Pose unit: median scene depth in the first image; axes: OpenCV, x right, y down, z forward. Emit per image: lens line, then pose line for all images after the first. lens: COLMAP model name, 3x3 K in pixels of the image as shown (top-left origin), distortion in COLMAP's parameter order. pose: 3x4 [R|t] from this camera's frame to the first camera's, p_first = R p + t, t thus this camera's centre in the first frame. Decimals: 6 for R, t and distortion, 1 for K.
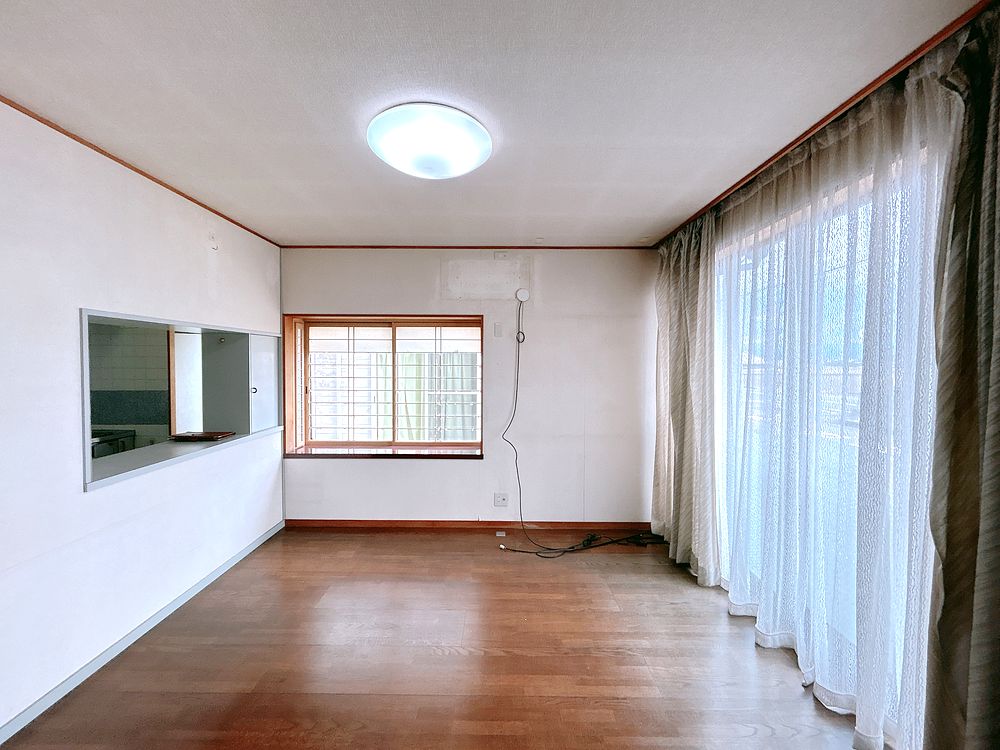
lens RADIAL K [[402.9, 0, 496.9], [0, 402.9, 375.1], [0, 0, 1]] dist [-0.001040, 0.000080]
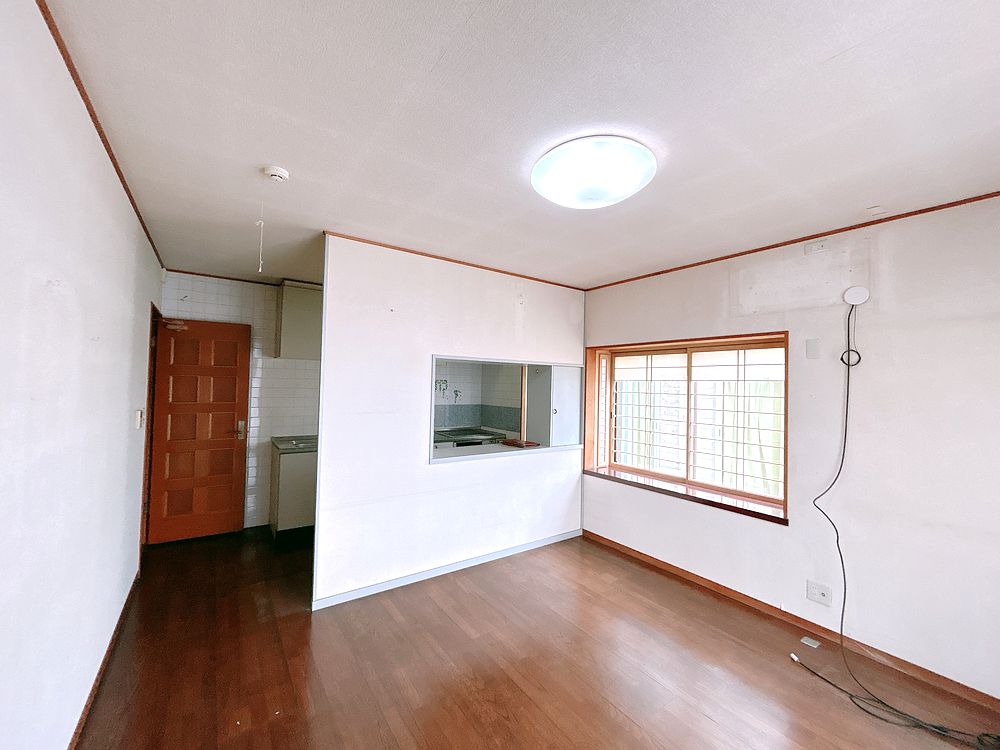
lens RADIAL K [[402.9, 0, 496.9], [0, 402.9, 375.1], [0, 0, 1]] dist [-0.001040, 0.000080]
pose [[0.580772, -0.011215, -0.813989, 0.260583], [-0.046170, 0.997842, -0.046689, -0.006563], [0.812756, 0.064698, 0.579000, 0.127790]]
